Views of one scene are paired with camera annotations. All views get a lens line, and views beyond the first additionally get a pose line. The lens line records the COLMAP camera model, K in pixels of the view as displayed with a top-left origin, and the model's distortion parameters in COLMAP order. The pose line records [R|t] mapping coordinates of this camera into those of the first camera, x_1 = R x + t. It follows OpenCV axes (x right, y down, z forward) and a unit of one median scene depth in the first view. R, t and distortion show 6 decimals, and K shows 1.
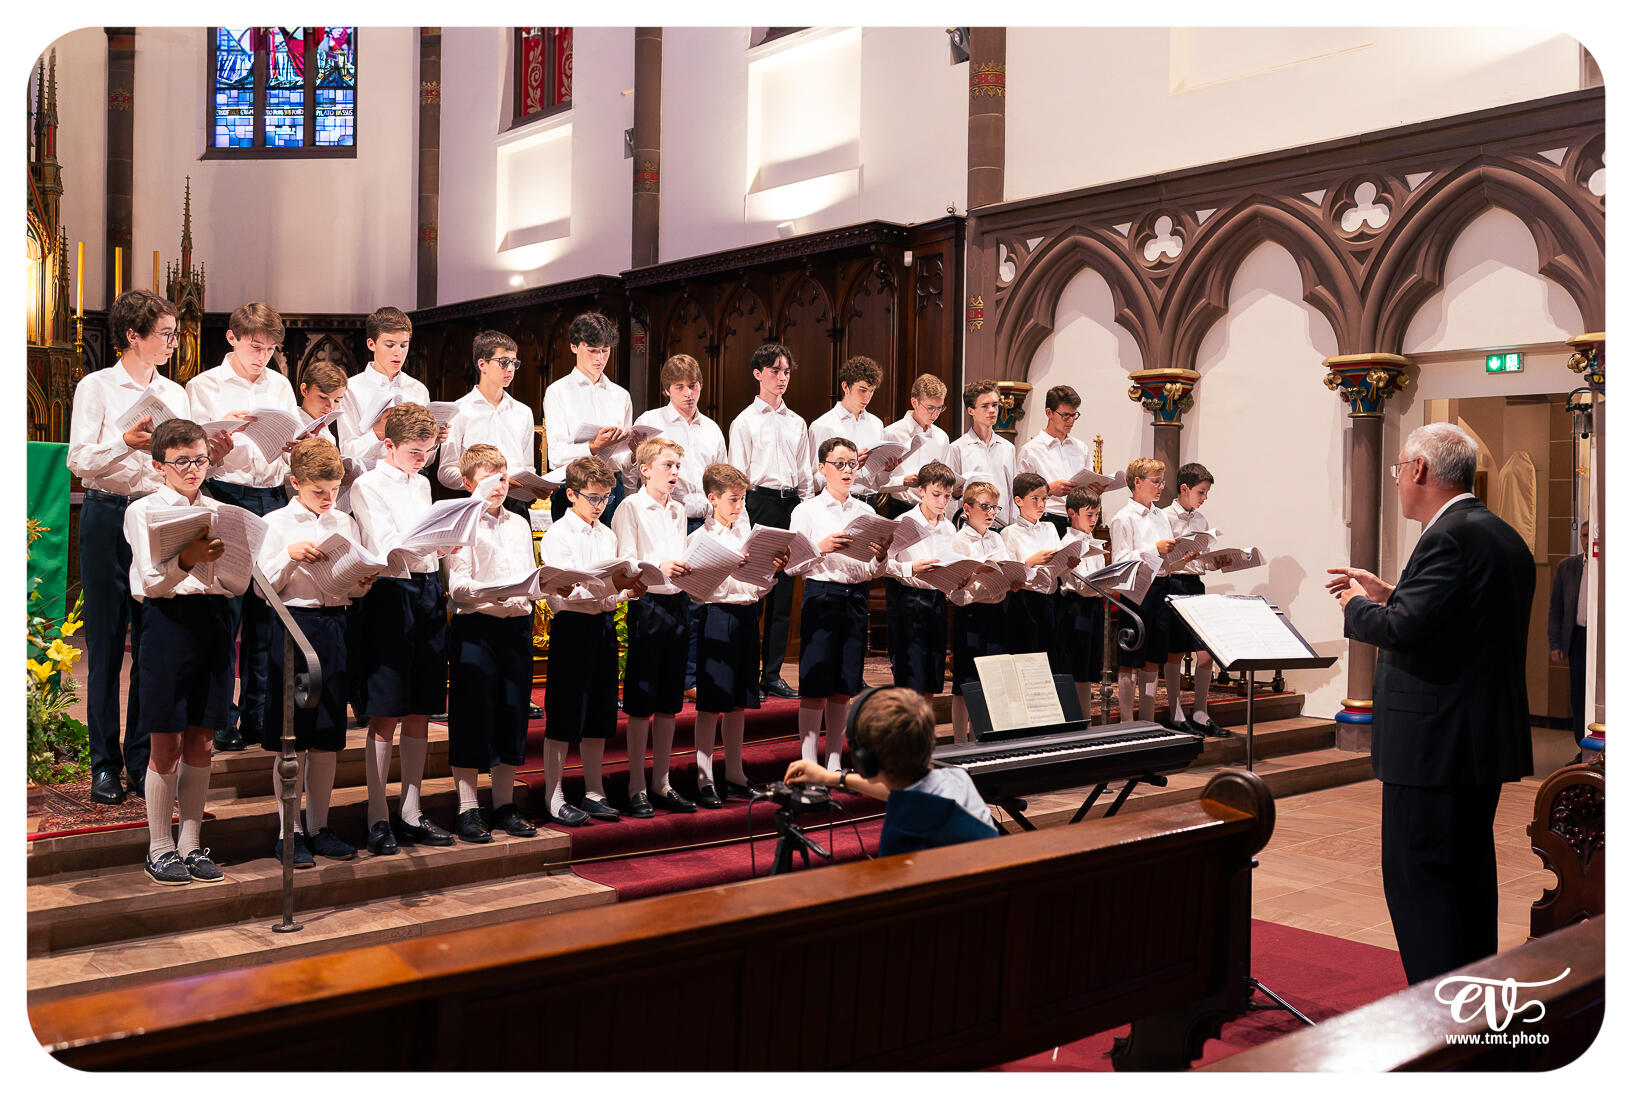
lens RADIAL K [[1469.5, 0, 816.0], [0, 1469.5, 549.5], [0, 0, 1]] dist [-0.012709, -0.012783]
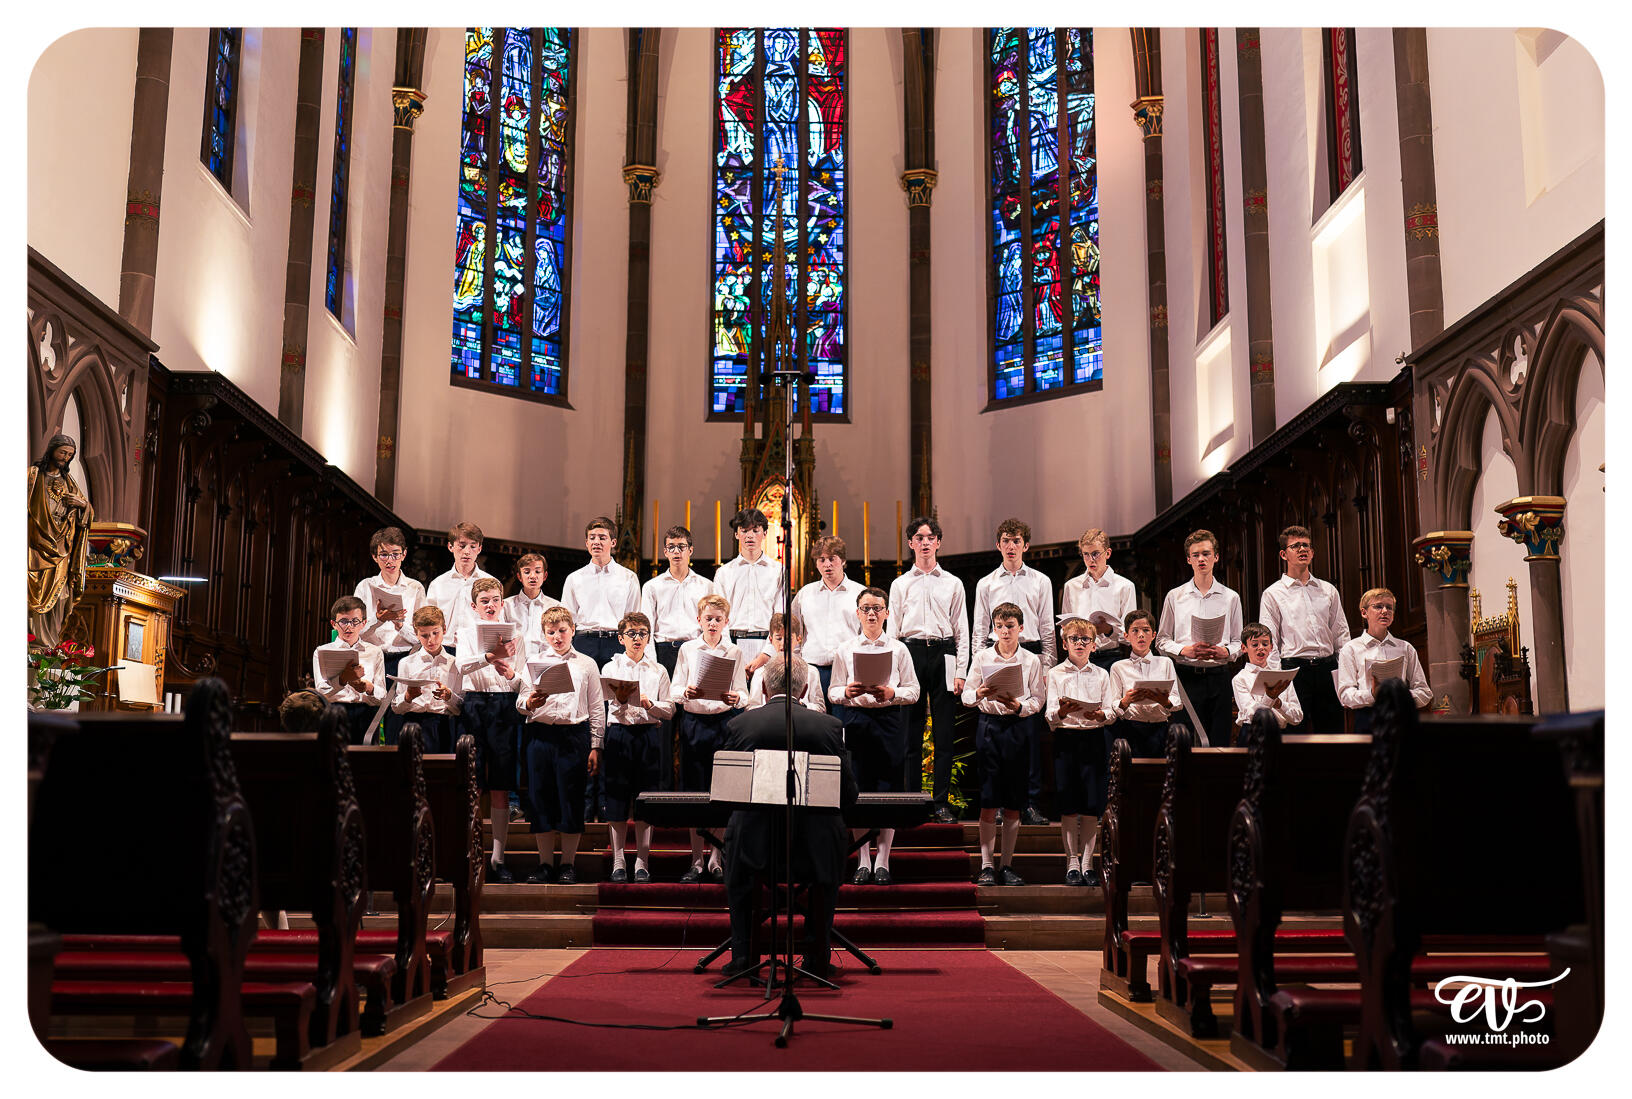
lens RADIAL K [[1716.0, 0, 816.0], [0, 1716.0, 549.5], [0, 0, 1]] dist [0.003251, 0.001344]
pose [[0.763111, -0.100324, -0.638433, 0.581482], [-0.001844, 0.987535, -0.157386, 0.076936], [0.646265, 0.121281, 0.753414, -0.083864]]
